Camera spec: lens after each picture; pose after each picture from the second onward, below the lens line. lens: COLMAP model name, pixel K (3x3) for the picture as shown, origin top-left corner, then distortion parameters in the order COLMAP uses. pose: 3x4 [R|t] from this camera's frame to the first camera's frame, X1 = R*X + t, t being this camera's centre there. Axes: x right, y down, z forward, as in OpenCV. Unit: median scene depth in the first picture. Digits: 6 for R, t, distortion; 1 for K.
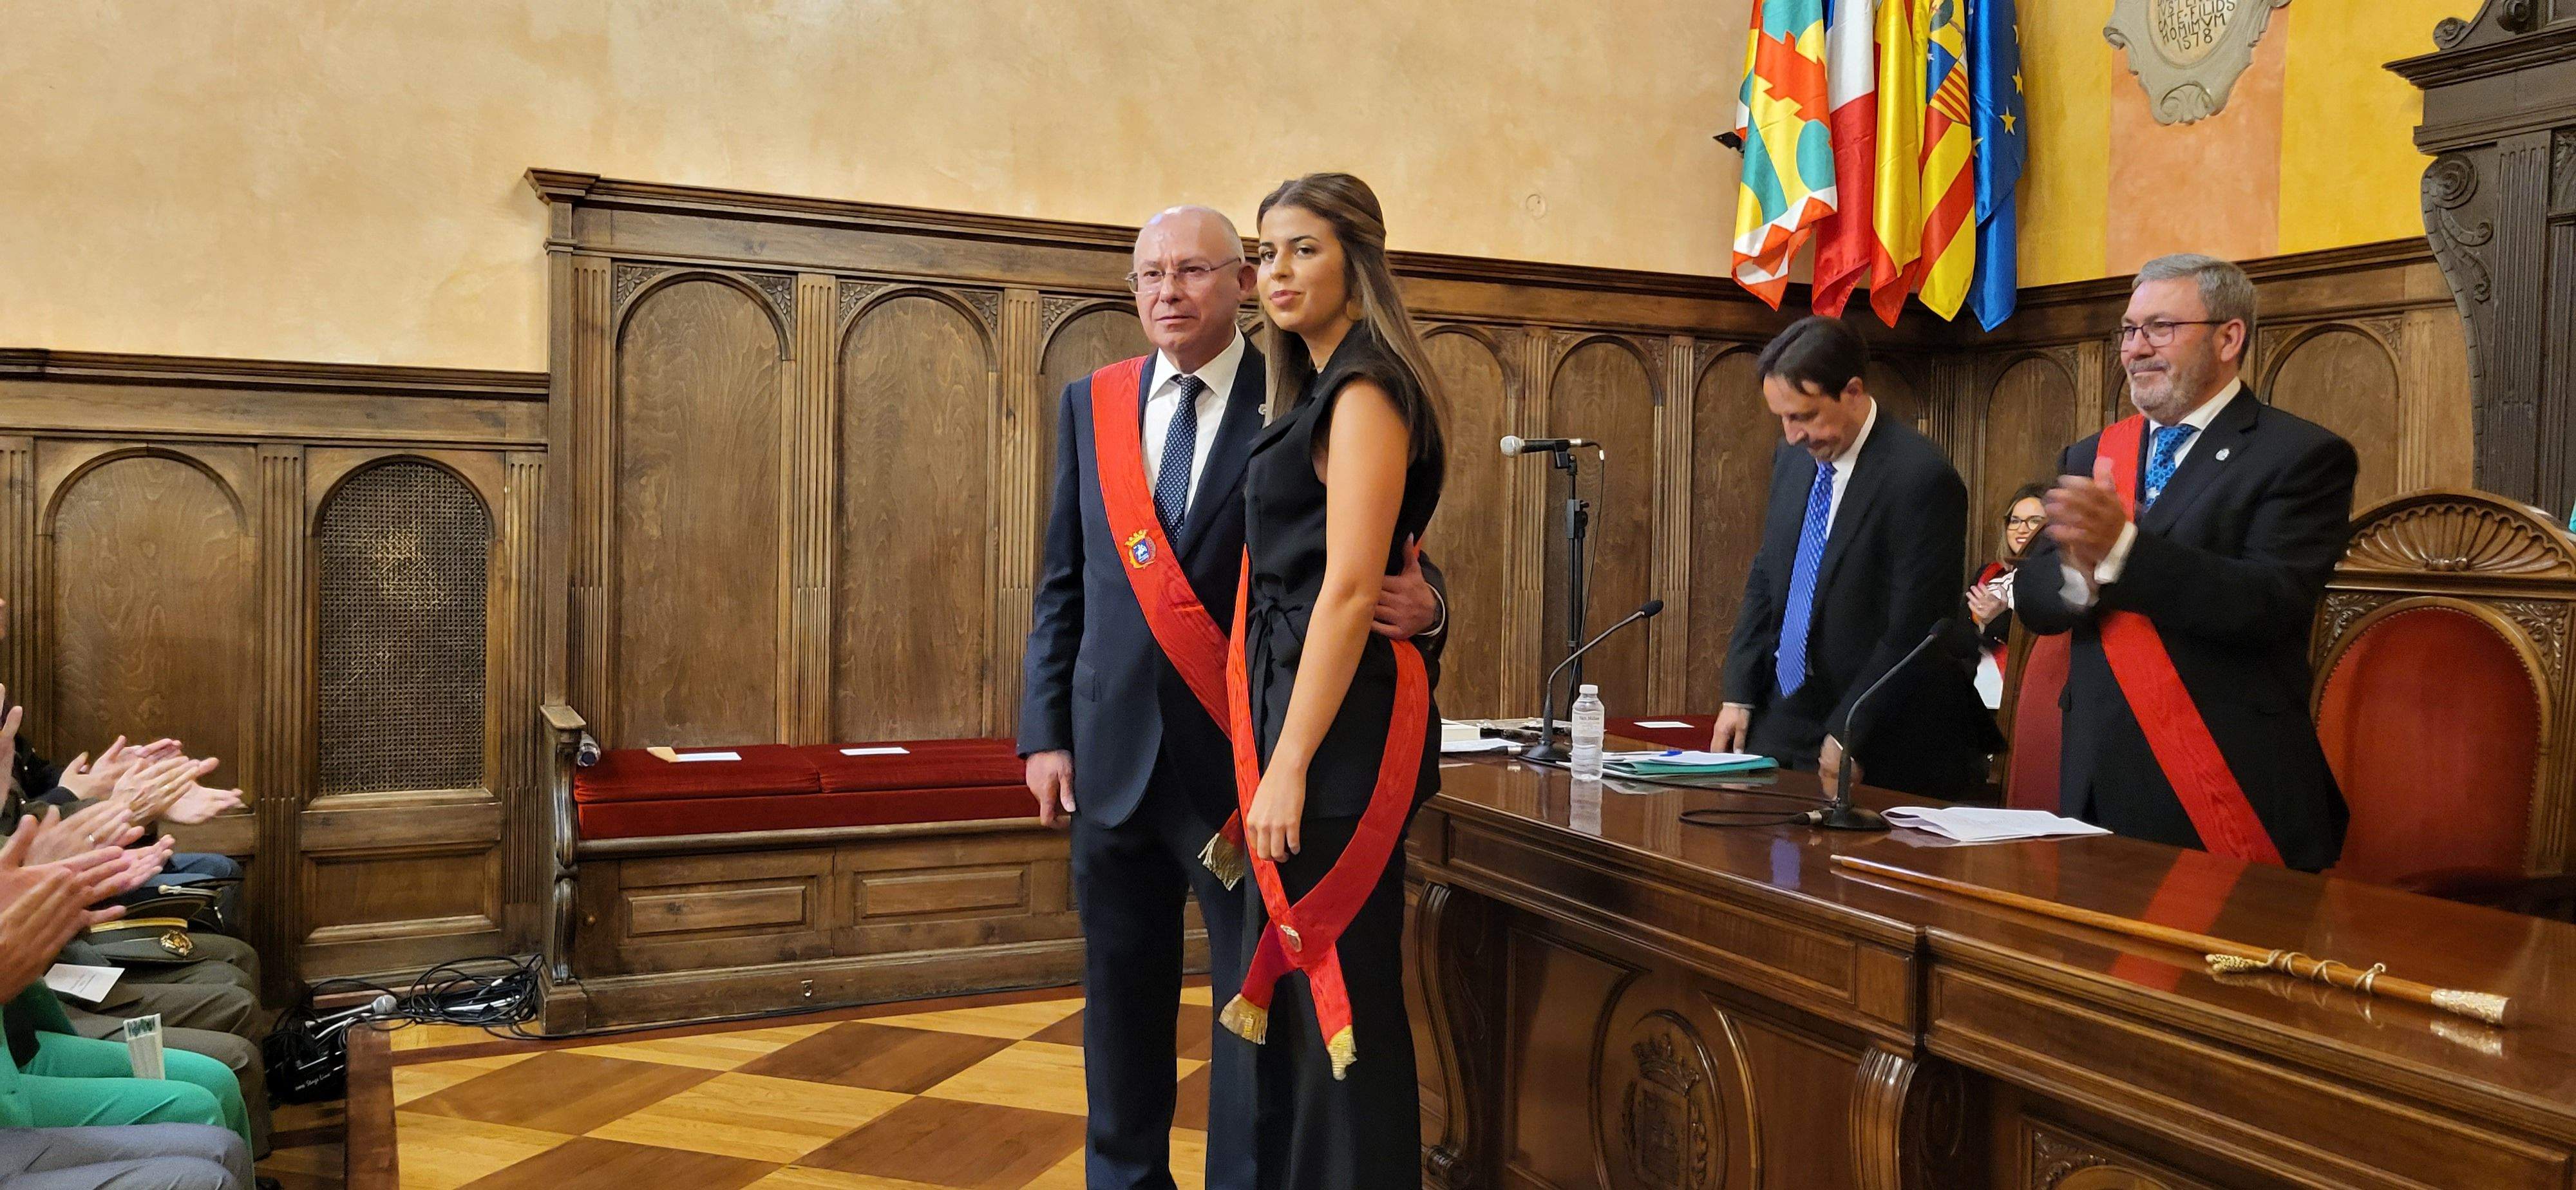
lens RADIAL K [[1983.4, 0, 1308.8], [0, 1983.4, 570.5], [0, 0, 1]] dist [0.051511, -0.012617]
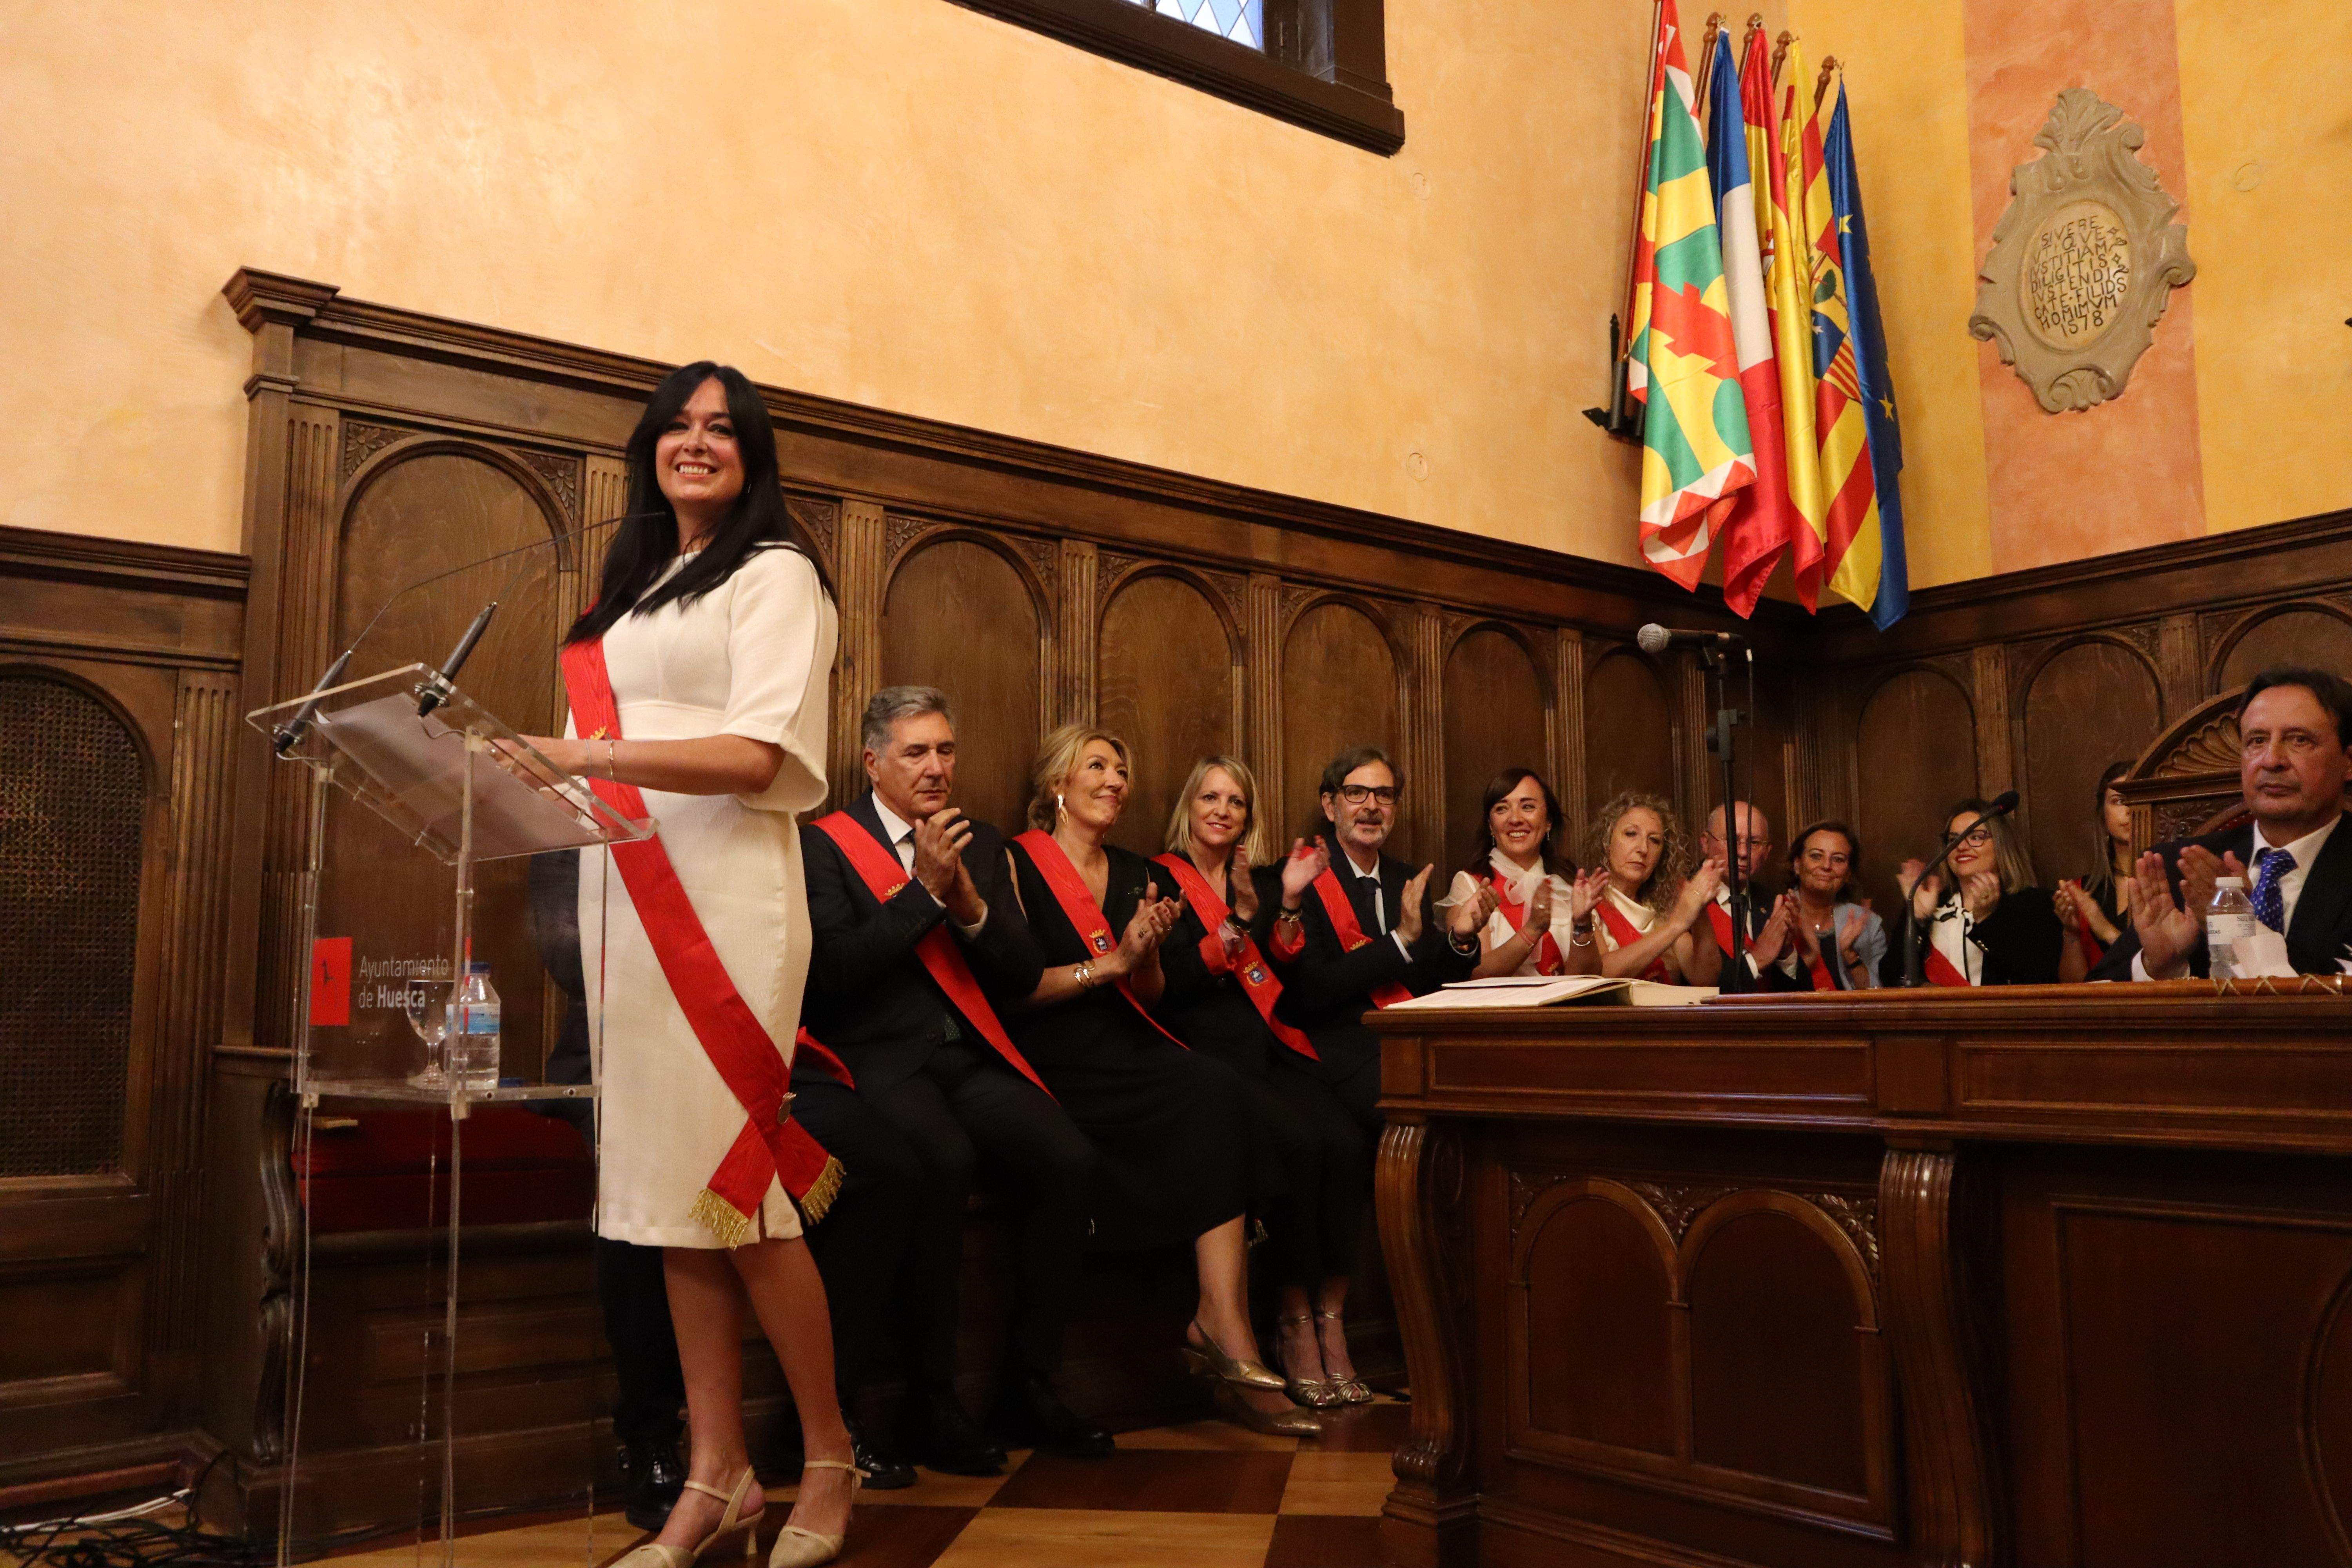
lens RADIAL K [[2047.6, 0, 1173.1], [0, 2047.6, 773.8], [0, 0, 1]] dist [-0.104232, 0.168552]
pose [[0.974772, 0.005794, 0.223127, -0.204260], [0.027530, 0.988909, -0.145948, 0.078246], [-0.221497, 0.148408, 0.963802, 0.242853]]
